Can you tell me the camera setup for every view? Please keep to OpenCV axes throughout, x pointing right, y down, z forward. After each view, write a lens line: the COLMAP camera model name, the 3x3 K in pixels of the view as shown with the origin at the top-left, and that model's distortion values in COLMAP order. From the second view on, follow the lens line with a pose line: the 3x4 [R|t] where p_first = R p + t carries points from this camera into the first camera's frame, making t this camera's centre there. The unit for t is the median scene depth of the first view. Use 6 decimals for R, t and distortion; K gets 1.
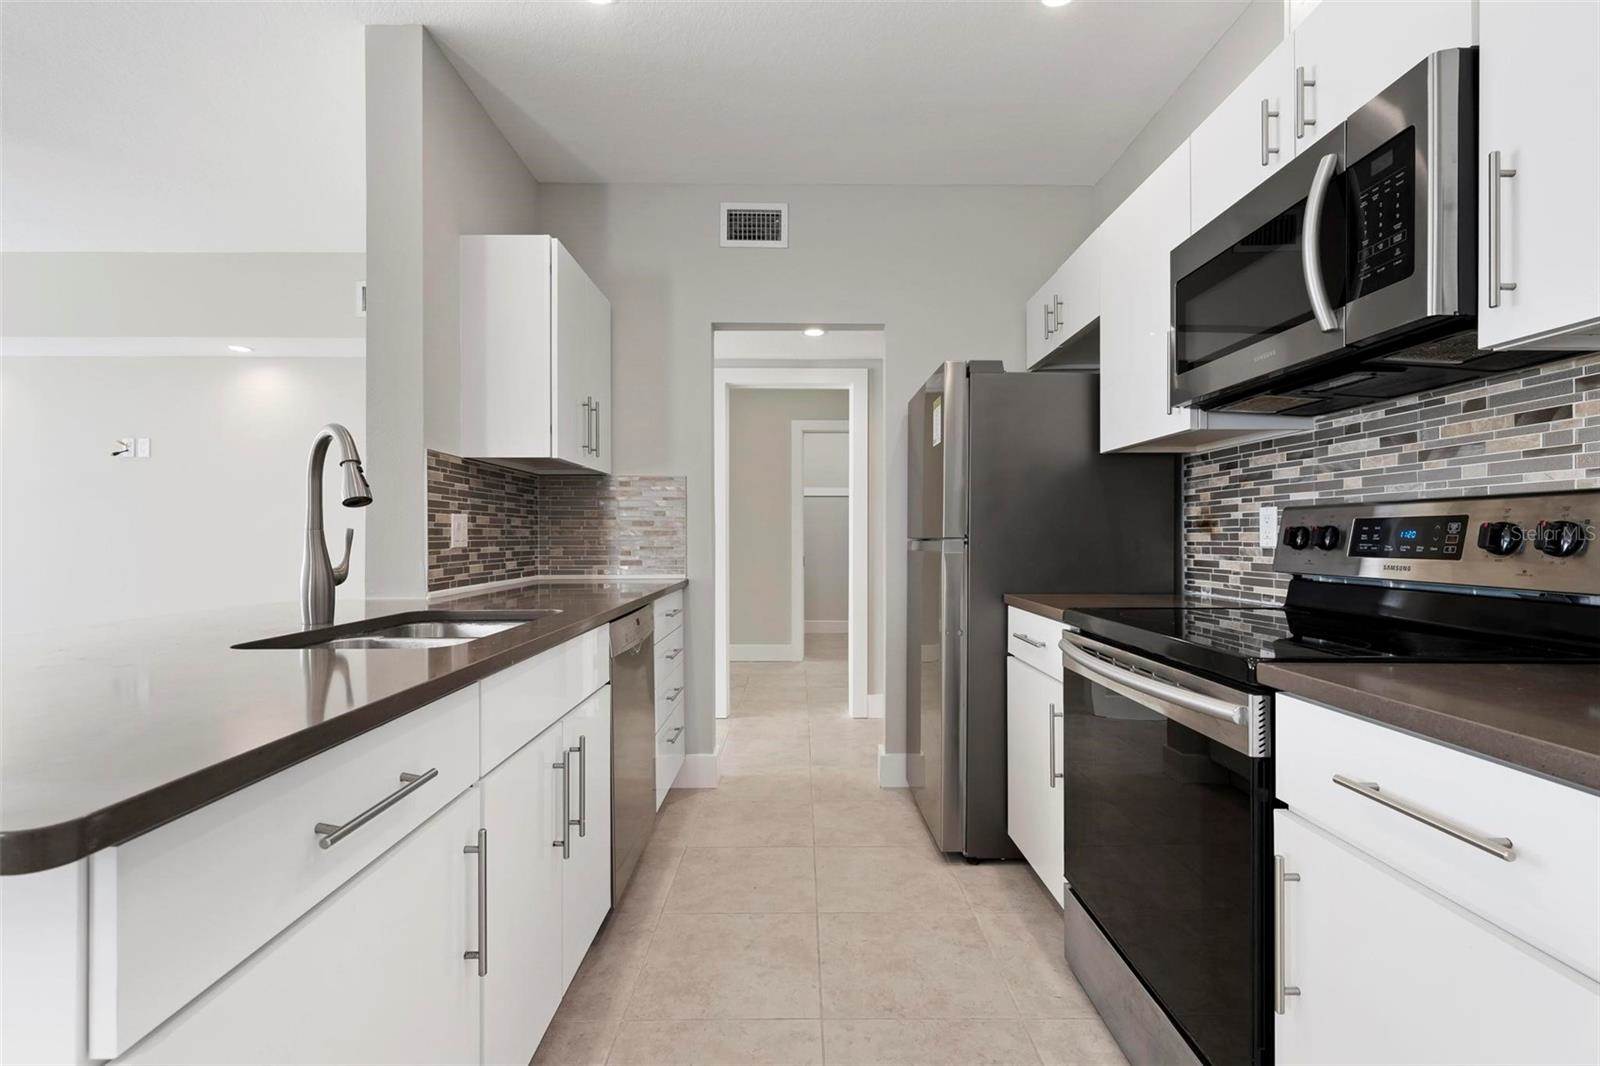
lens RADIAL K [[710.1, 0, 804.4], [0, 710.1, 536.0], [0, 0, 1]] dist [-0.000248, -0.000318]
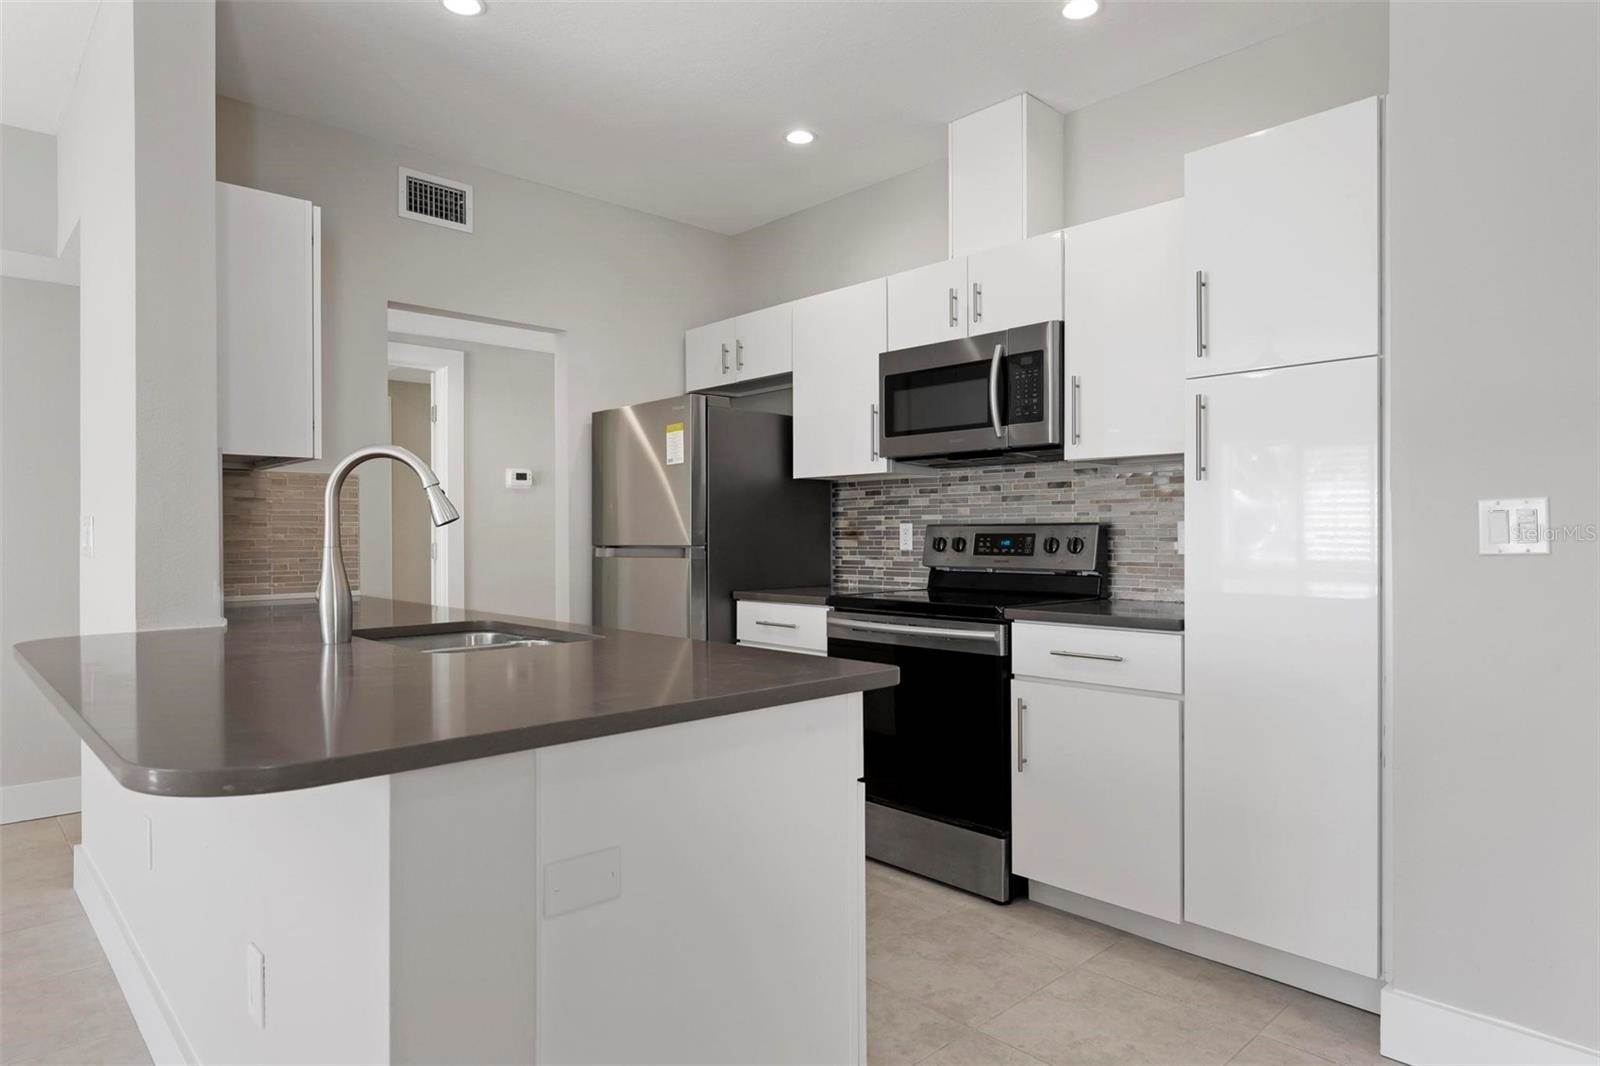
lens RADIAL K [[939.6, 0, 807.2], [0, 939.6, 534.3], [0, 0, 1]] dist [-0.001829, -0.000871]
pose [[0.731142, -0.002365, 0.682221, -0.779973], [0.002559, 0.999996, 0.000724, -0.018196], [-0.682221, 0.001216, 0.731145, -0.280827]]
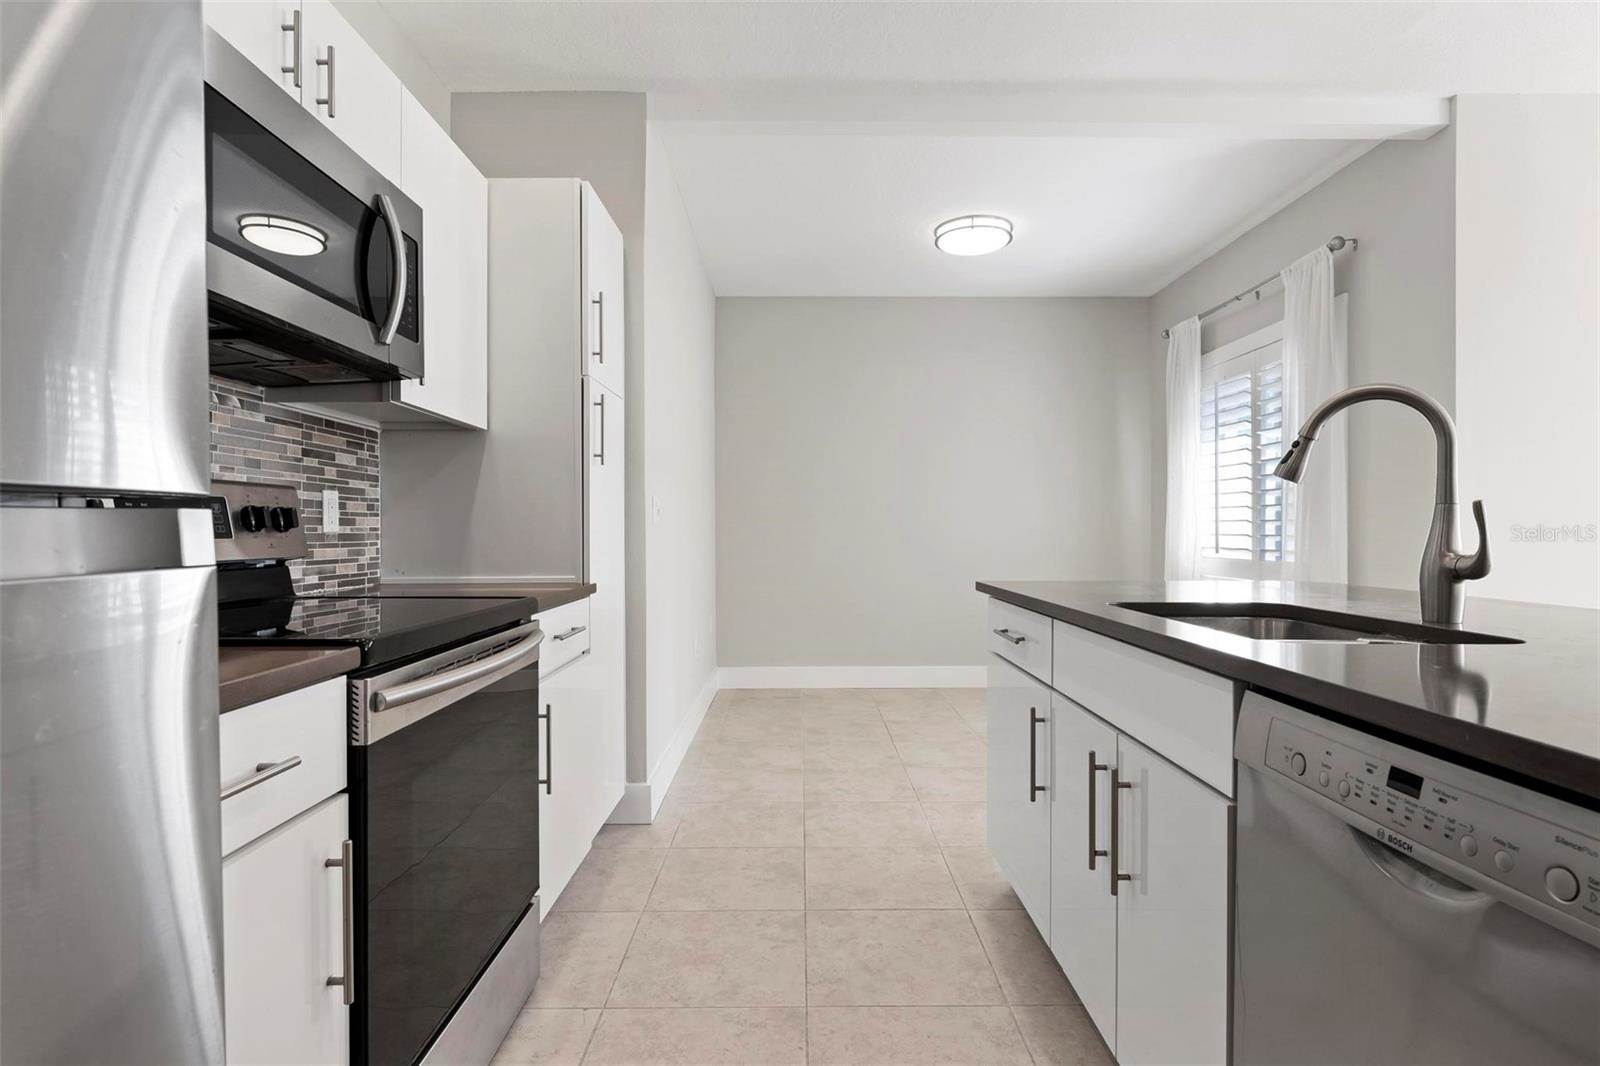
lens RADIAL K [[798.3, 0, 803.7], [0, 798.3, 535.8], [0, 0, 1]] dist [-0.000619, -0.000916]
pose [[-0.999993, 0.001340, -0.003633, 0.025982], [0.001318, 0.999981, 0.006016, 0.014401], [0.003641, 0.006012, -0.999975, 1.348308]]
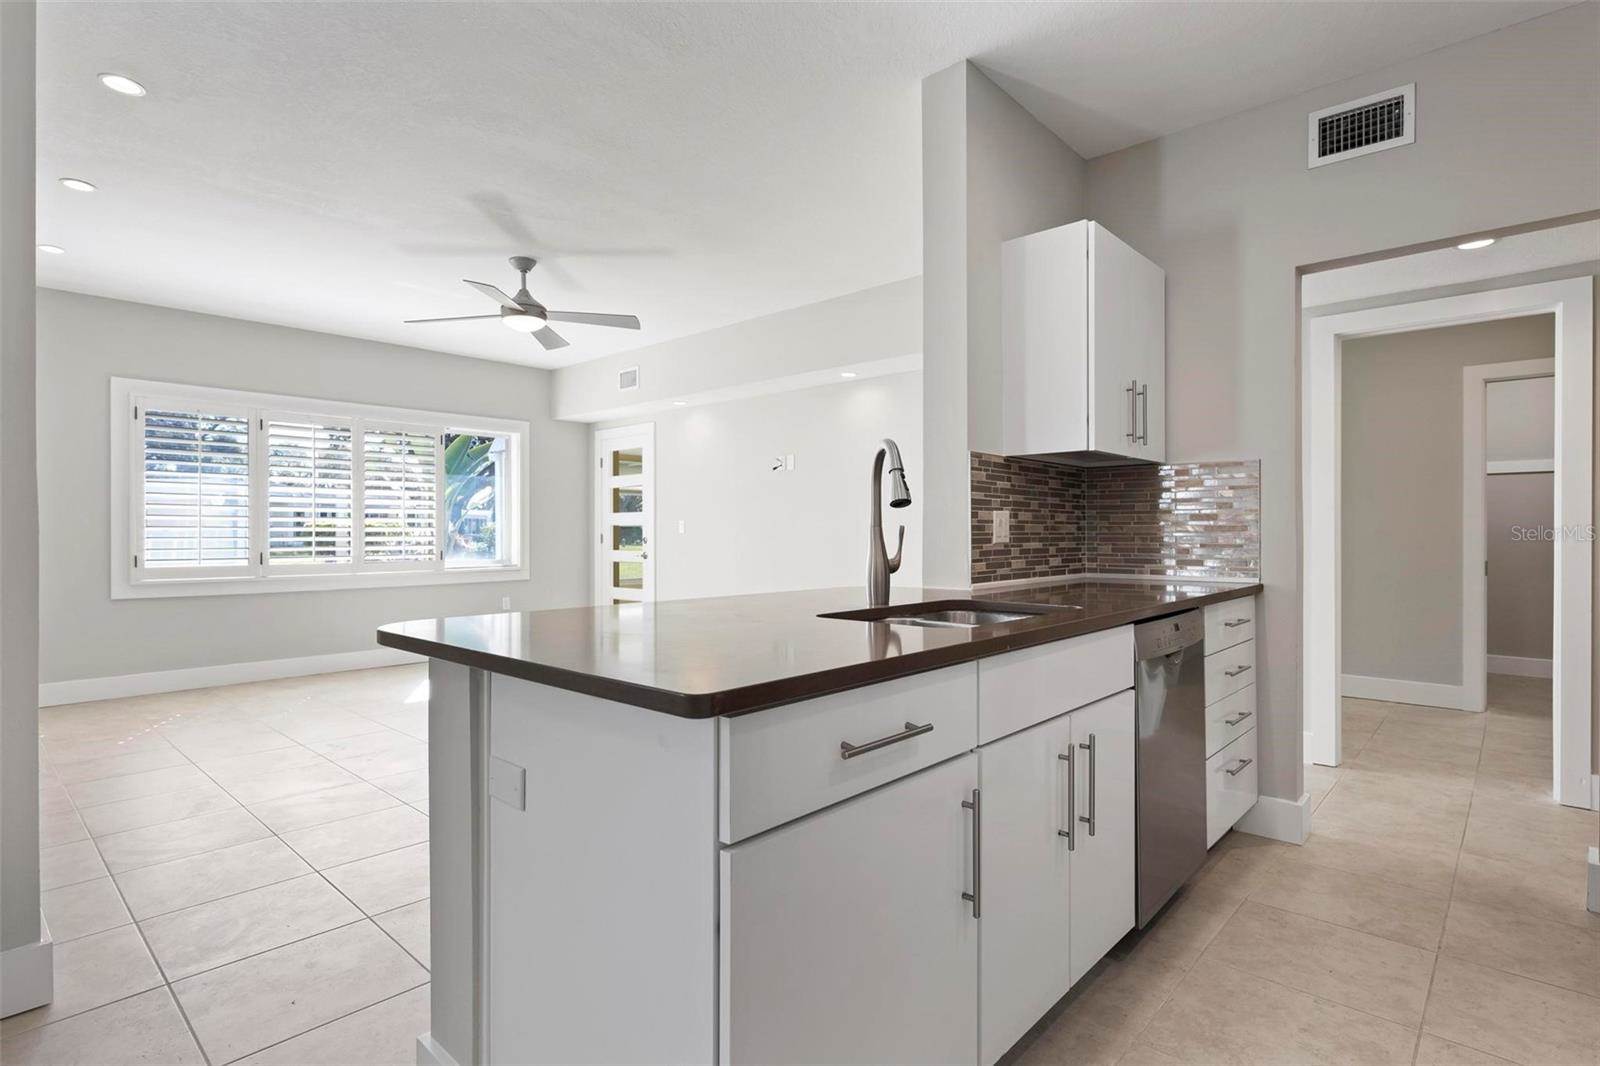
lens RADIAL K [[798.3, 0, 803.7], [0, 798.3, 535.8], [0, 0, 1]] dist [-0.000619, -0.000916]
pose [[0.734786, 0.002639, -0.678294, 0.106113], [0.000576, 0.999990, 0.004515, 0.000196], [0.678299, -0.003708, 0.734777, -0.063869]]
